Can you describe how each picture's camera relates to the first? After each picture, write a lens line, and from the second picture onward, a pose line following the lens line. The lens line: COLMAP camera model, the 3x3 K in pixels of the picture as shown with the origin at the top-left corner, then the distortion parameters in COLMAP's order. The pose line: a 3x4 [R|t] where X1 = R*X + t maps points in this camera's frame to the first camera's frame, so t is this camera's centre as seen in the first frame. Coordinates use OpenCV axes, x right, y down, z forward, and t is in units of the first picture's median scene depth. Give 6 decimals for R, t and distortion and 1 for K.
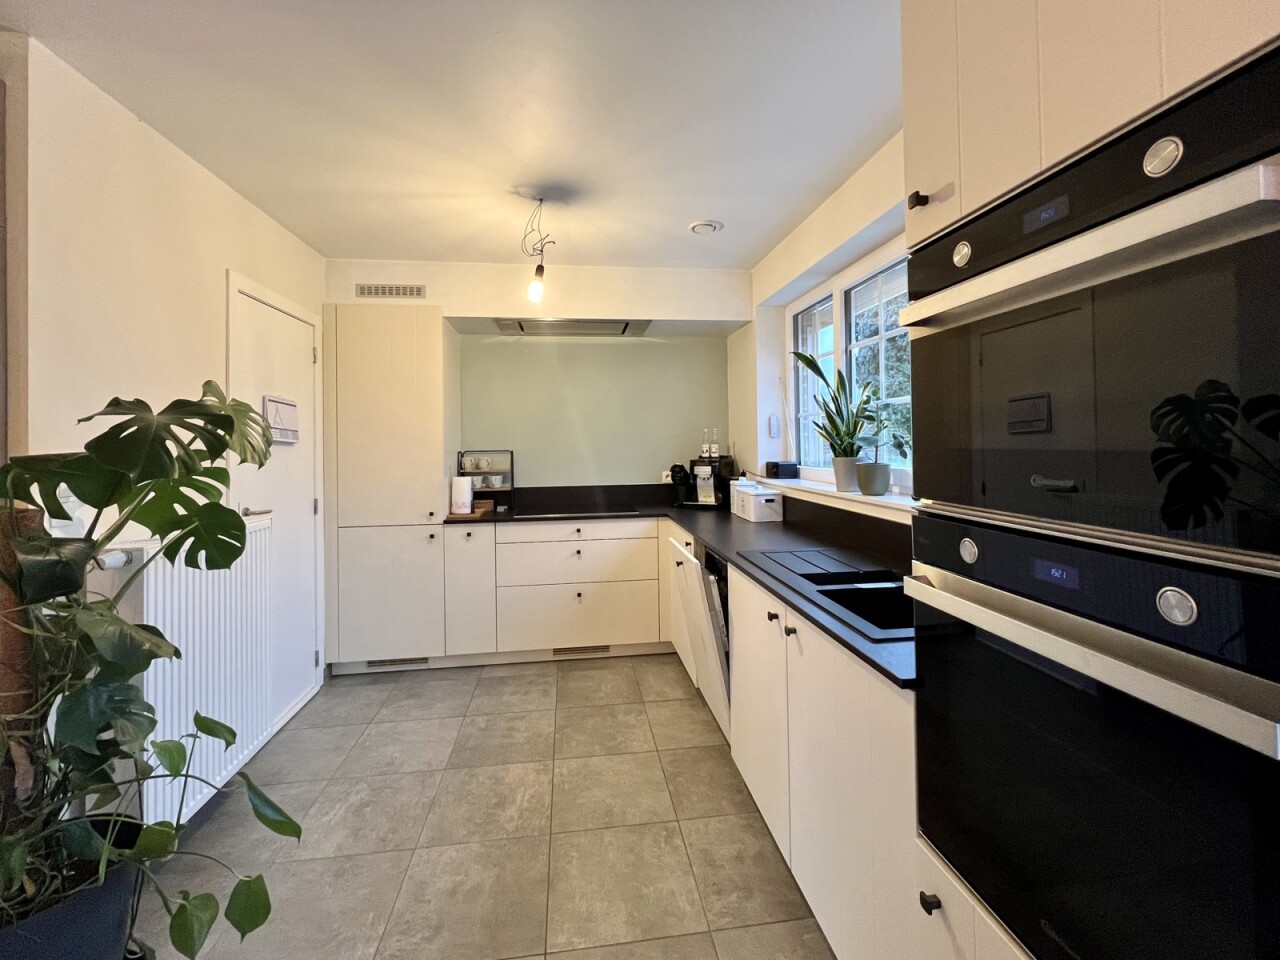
lens RADIAL K [[559.5, 0, 651.5], [0, 559.5, 444.3], [0, 0, 1]] dist [-0.002325, 0.000138]
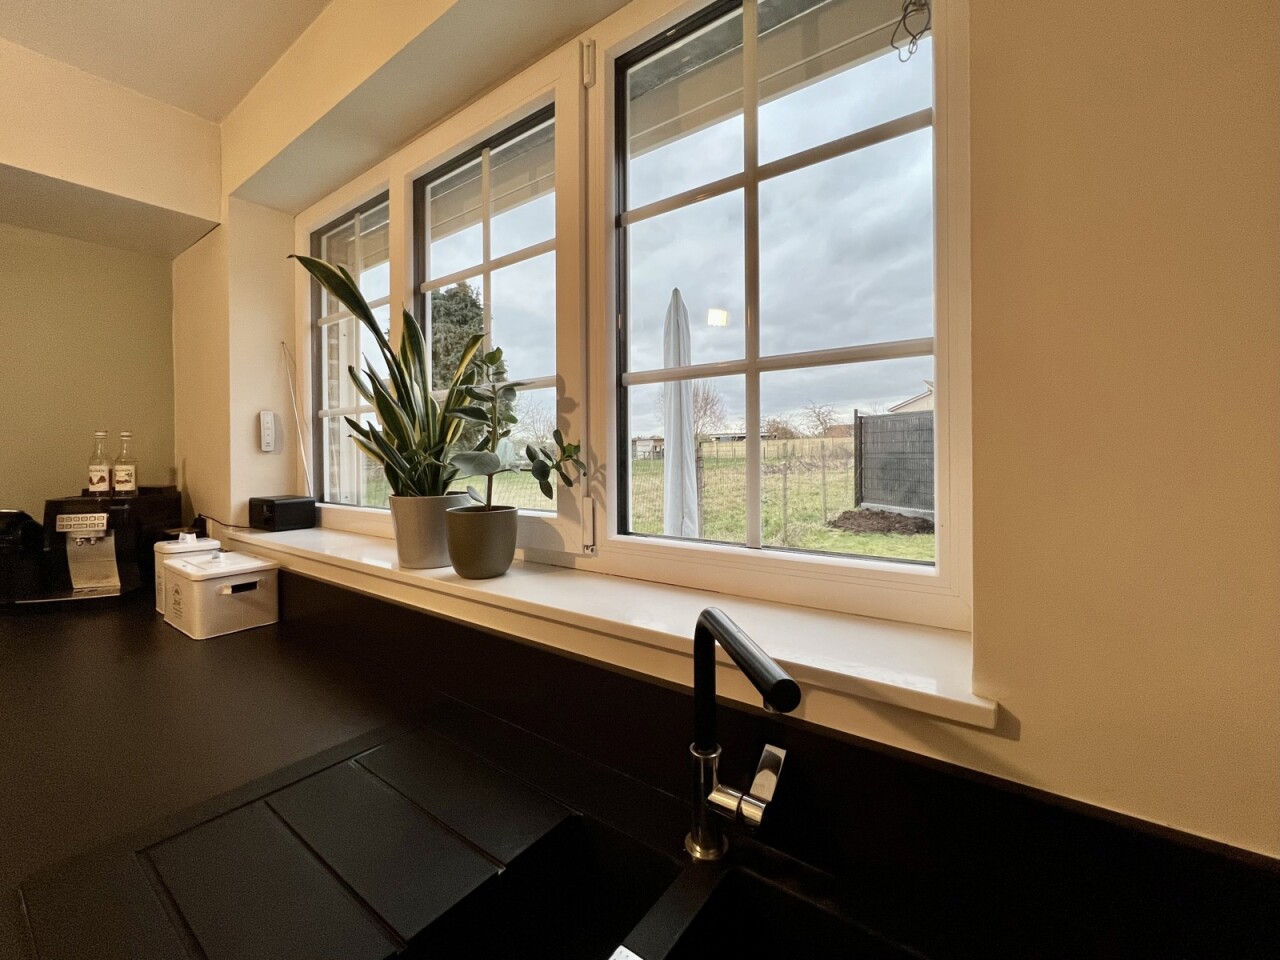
lens RADIAL K [[514.3, 0, 638.4], [0, 514.3, 454.6], [0, 0, 1]] dist [-0.016550, 0.000065]
pose [[0.702194, 0.007340, 0.711948, 0.137955], [-0.000849, 0.999955, -0.009471, -0.006177], [-0.711985, 0.006046, 0.702168, 0.462620]]
